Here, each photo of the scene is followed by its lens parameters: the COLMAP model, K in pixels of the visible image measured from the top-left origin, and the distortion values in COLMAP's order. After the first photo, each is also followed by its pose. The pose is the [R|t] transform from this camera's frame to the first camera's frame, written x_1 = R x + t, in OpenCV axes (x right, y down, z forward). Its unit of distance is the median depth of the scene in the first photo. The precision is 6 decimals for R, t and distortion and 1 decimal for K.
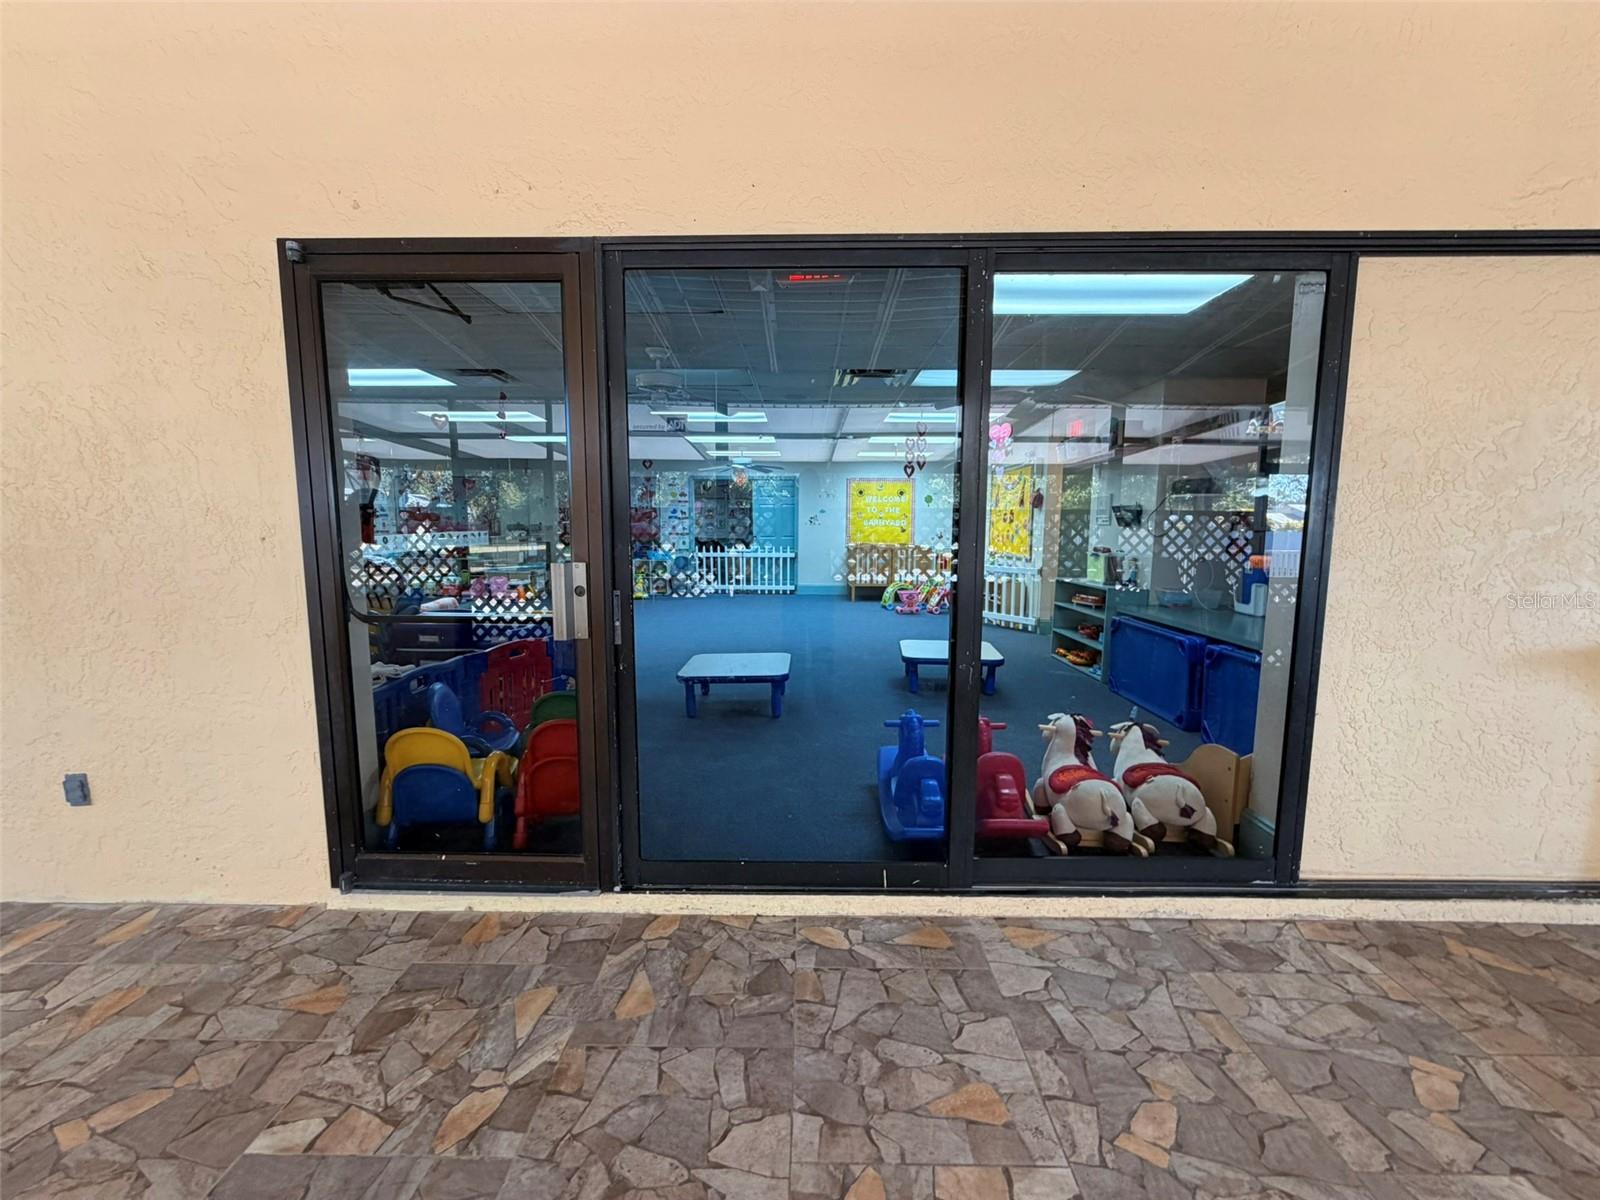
lens RADIAL K [[641.9, 0, 801.5], [0, 641.9, 593.9], [0, 0, 1]] dist [0.000429, 0.000037]
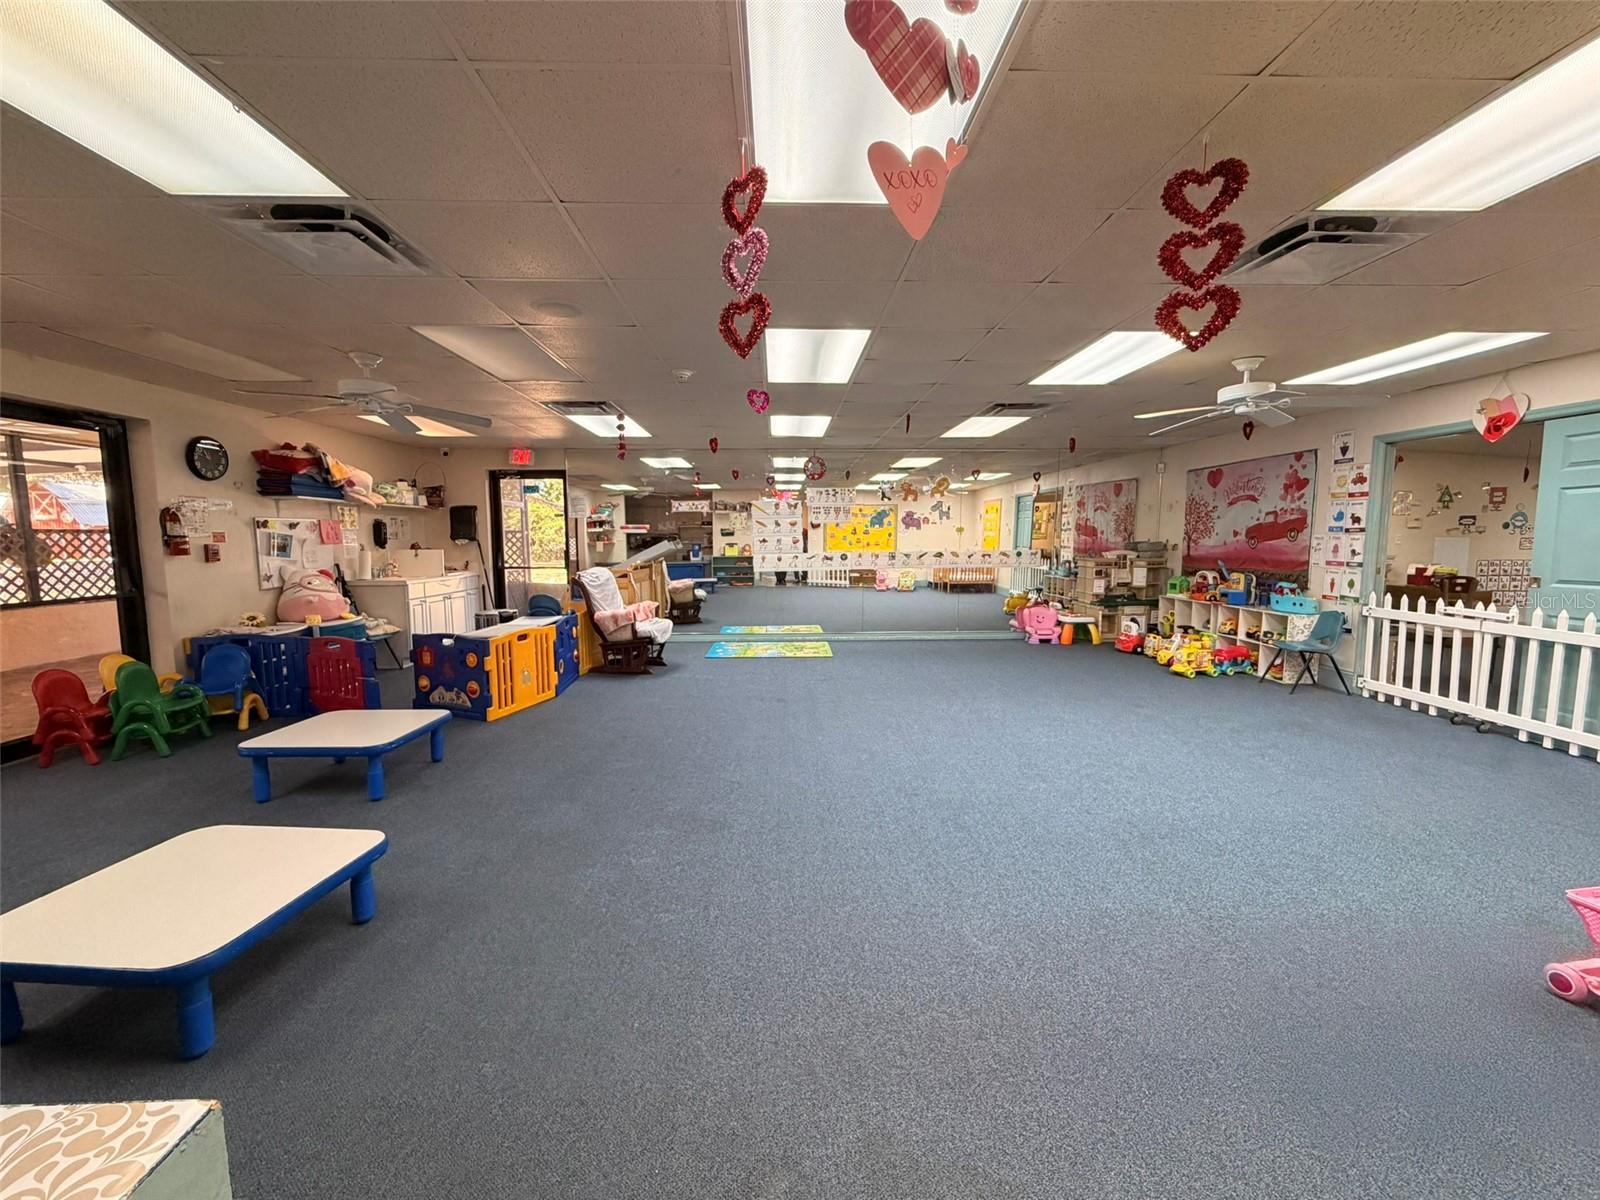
lens RADIAL K [[641.9, 0, 798.7], [0, 641.9, 598.4], [0, 0, 1]] dist [0.000429, 0.000037]
pose [[0.048067, 0.088890, -0.994881, 0.261349], [-0.111544, 0.990280, 0.083090, -0.063813], [0.992596, 0.106979, 0.057515, 0.583399]]
